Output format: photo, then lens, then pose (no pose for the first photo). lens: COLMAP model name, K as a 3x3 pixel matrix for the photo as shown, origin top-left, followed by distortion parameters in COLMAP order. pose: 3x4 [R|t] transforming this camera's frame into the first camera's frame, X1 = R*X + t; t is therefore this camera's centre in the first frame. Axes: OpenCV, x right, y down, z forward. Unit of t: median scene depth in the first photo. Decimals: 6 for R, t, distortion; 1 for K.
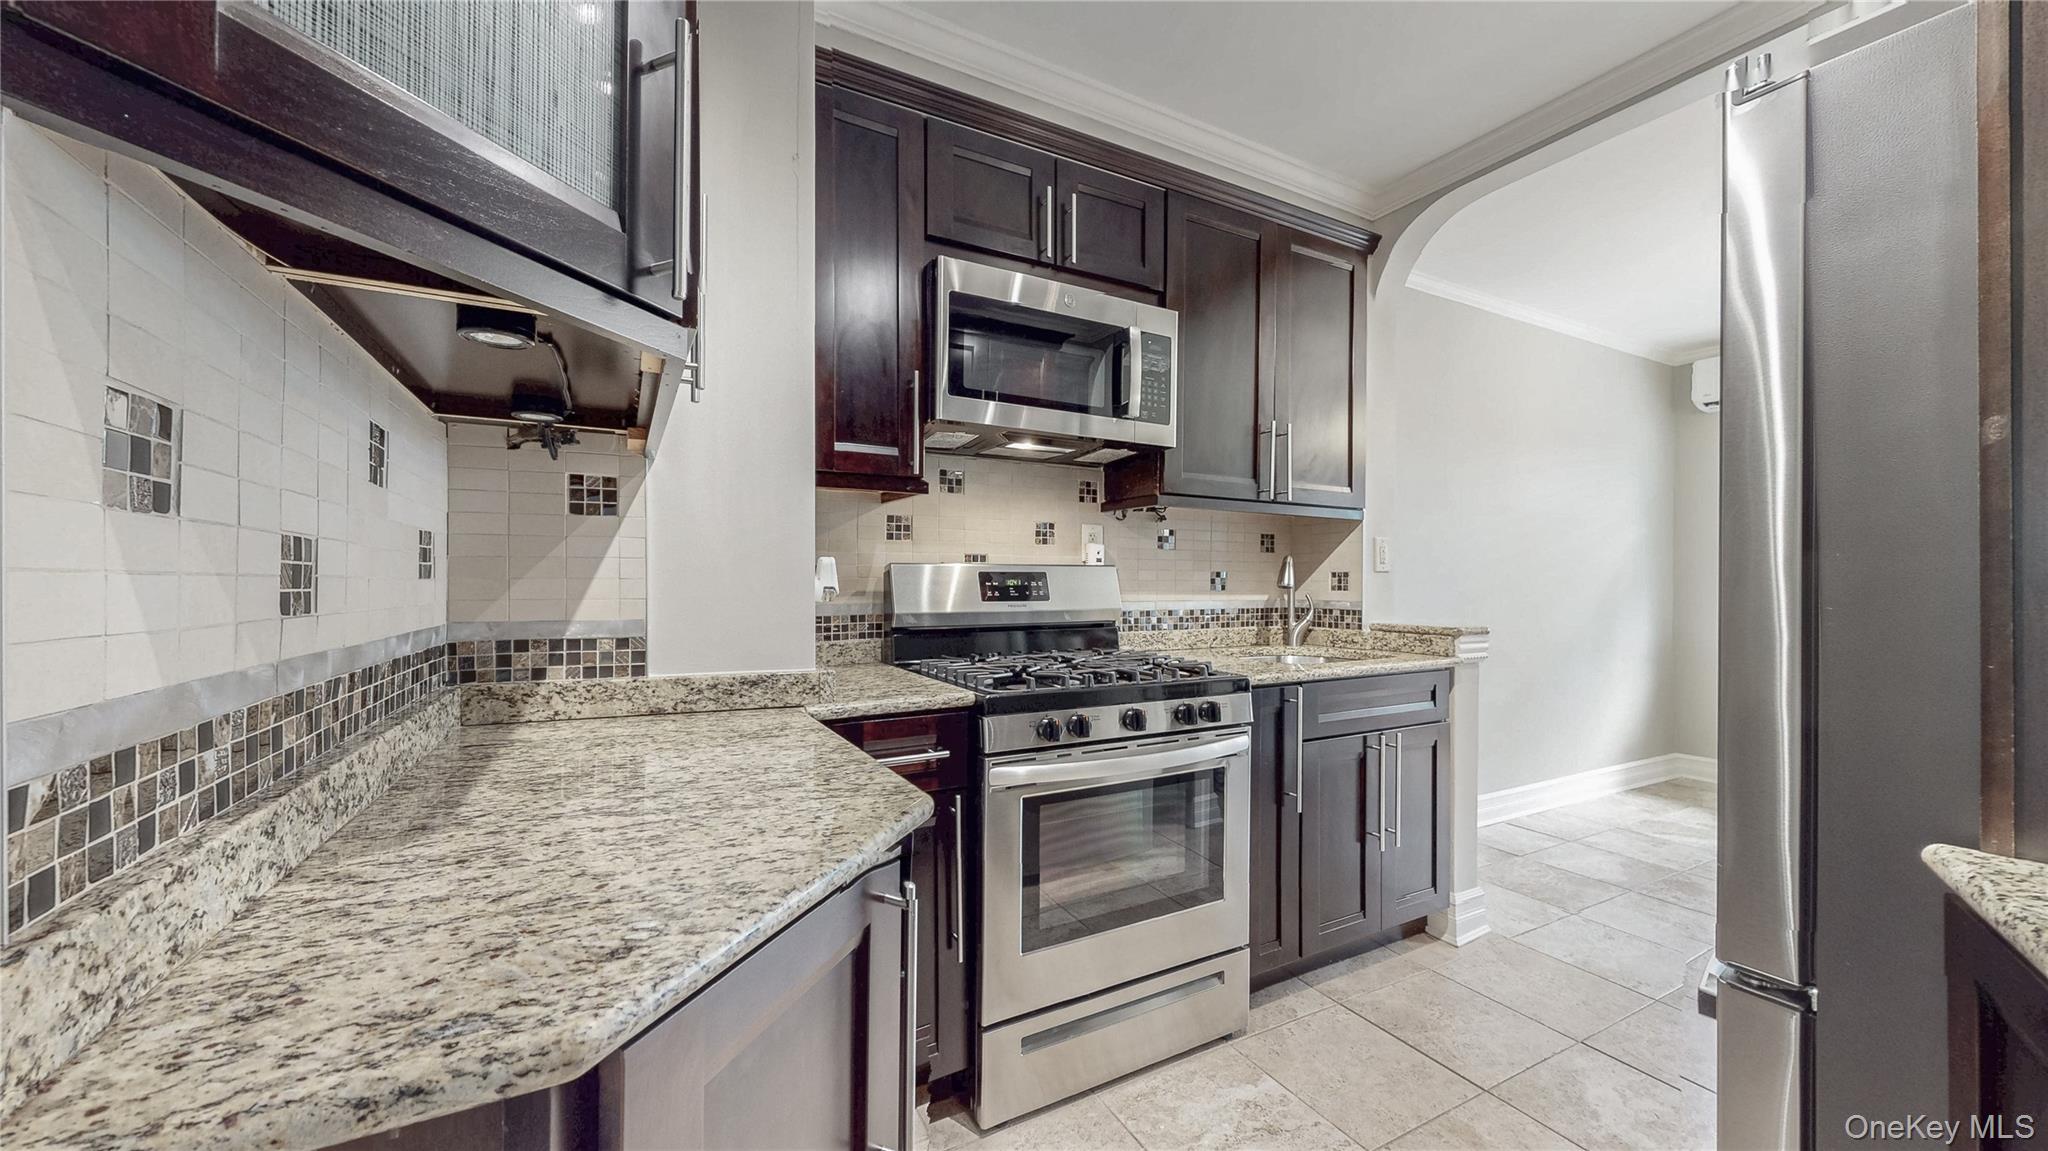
lens RADIAL K [[757.9, 0, 1024.0], [0, 757.9, 575.5], [0, 0, 1]] dist [0.001340, 0.000146]
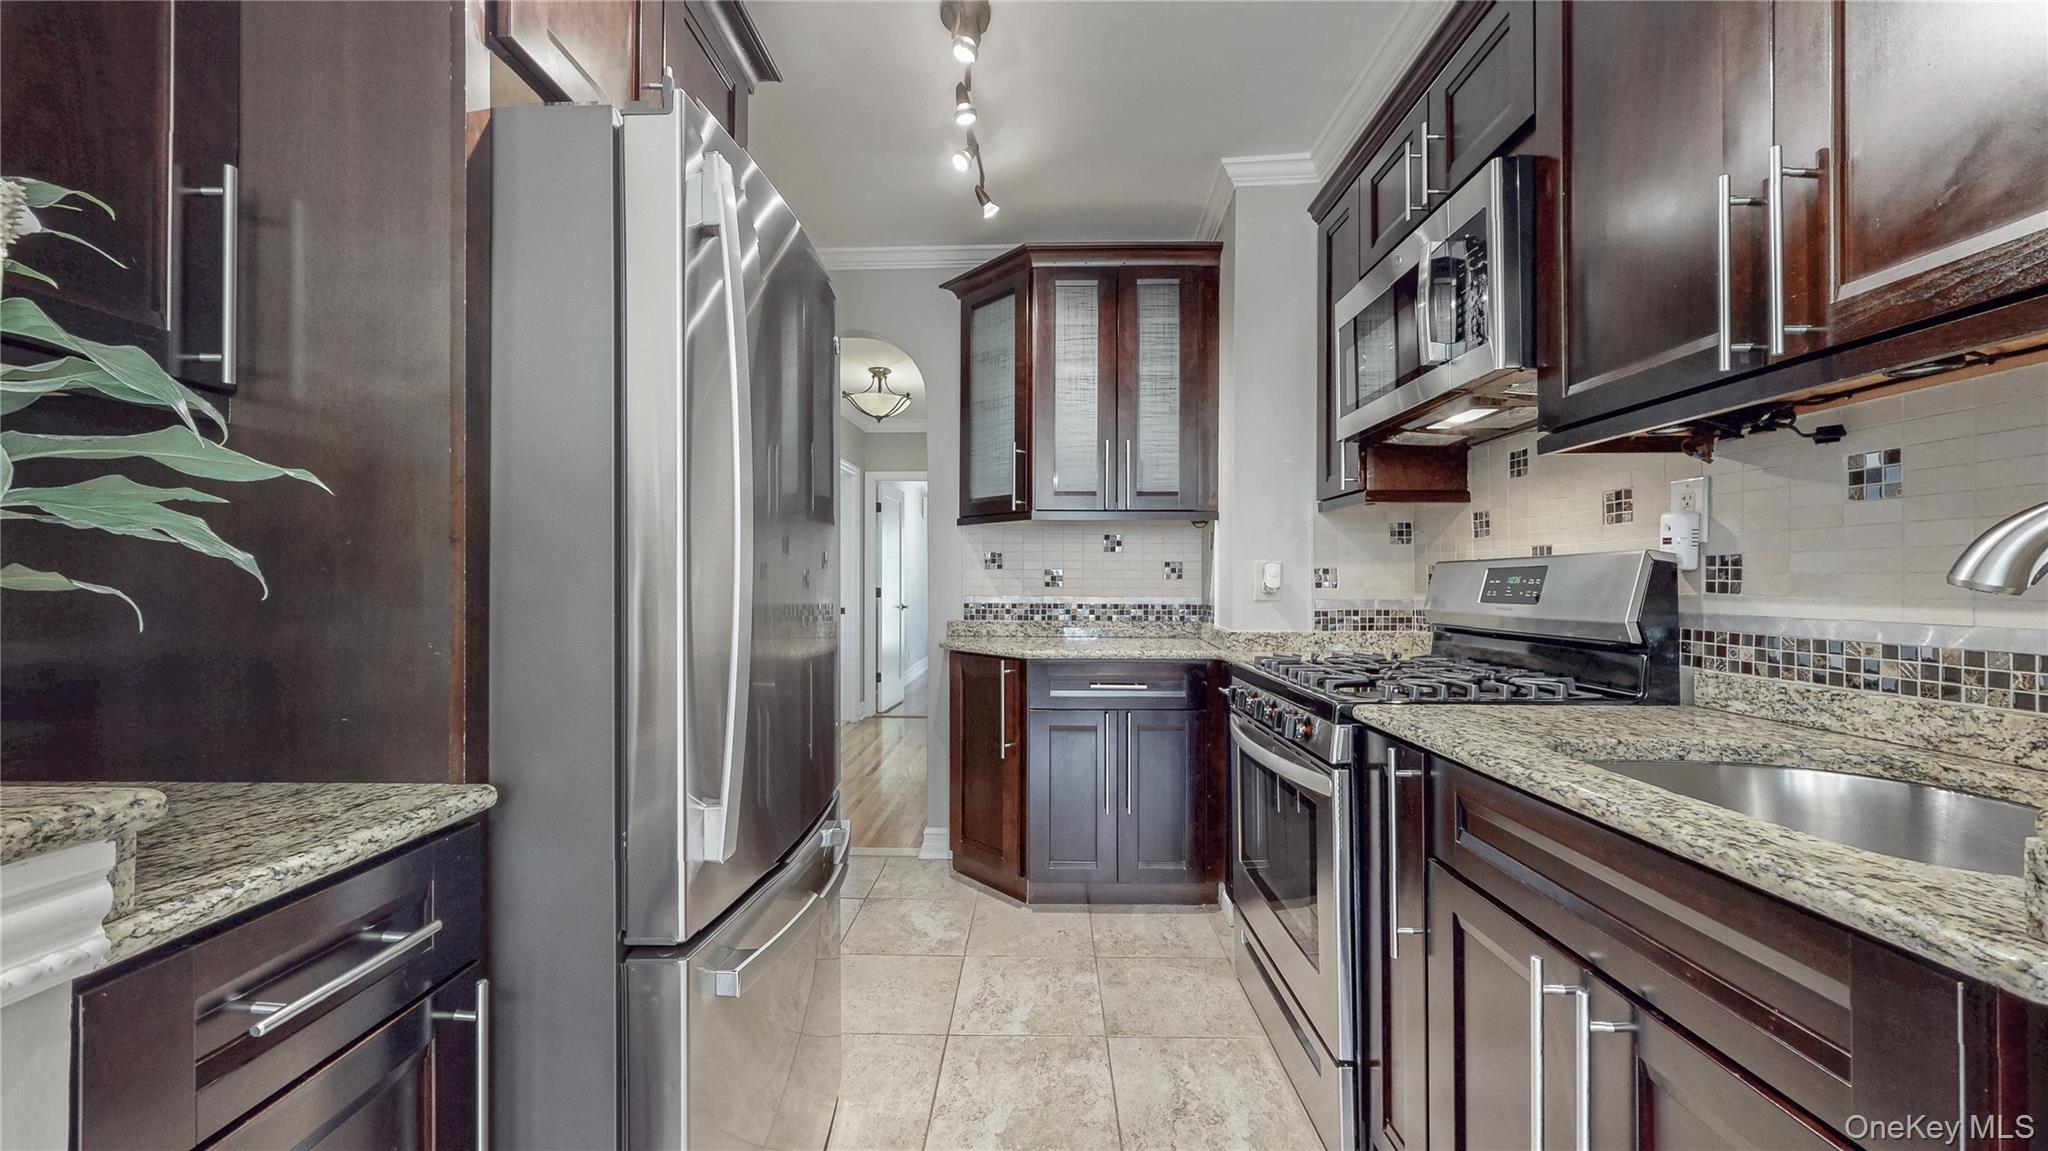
lens RADIAL K [[757.9, 0, 1024.0], [0, 757.9, 575.5], [0, 0, 1]] dist [0.001340, 0.000146]
pose [[-0.496276, -0.013709, -0.868057, 0.853359], [-0.000382, 0.999879, -0.015573, 0.015720], [0.868165, -0.007396, -0.496221, 0.861482]]
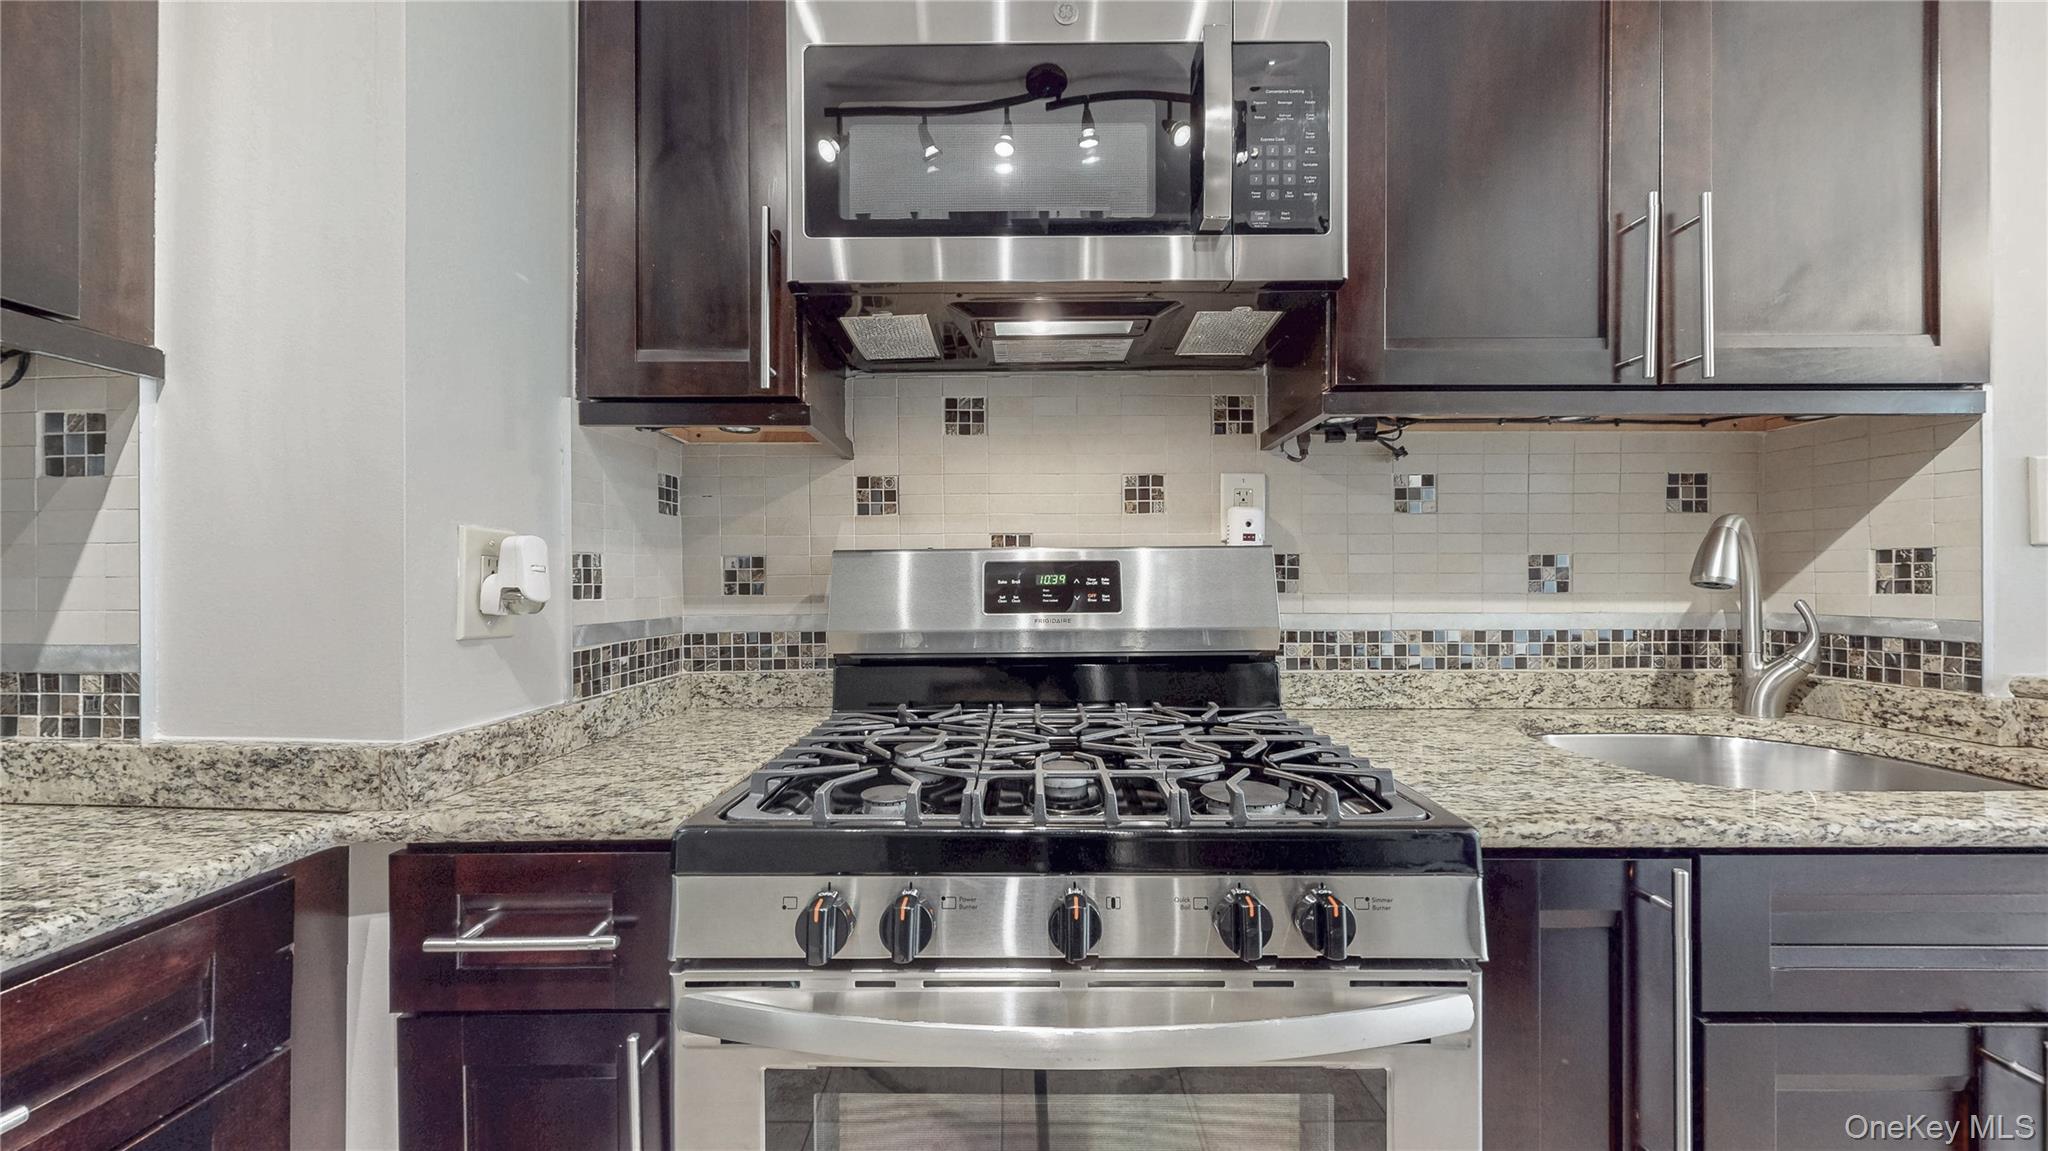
lens RADIAL K [[757.9, 0, 1024.0], [0, 757.9, 575.5], [0, 0, 1]] dist [0.001340, 0.000146]
pose [[0.870889, -0.012733, -0.491314, 0.225166], [0.011753, 0.999918, -0.005082, 0.008001], [0.491339, -0.001348, 0.870967, 0.449336]]
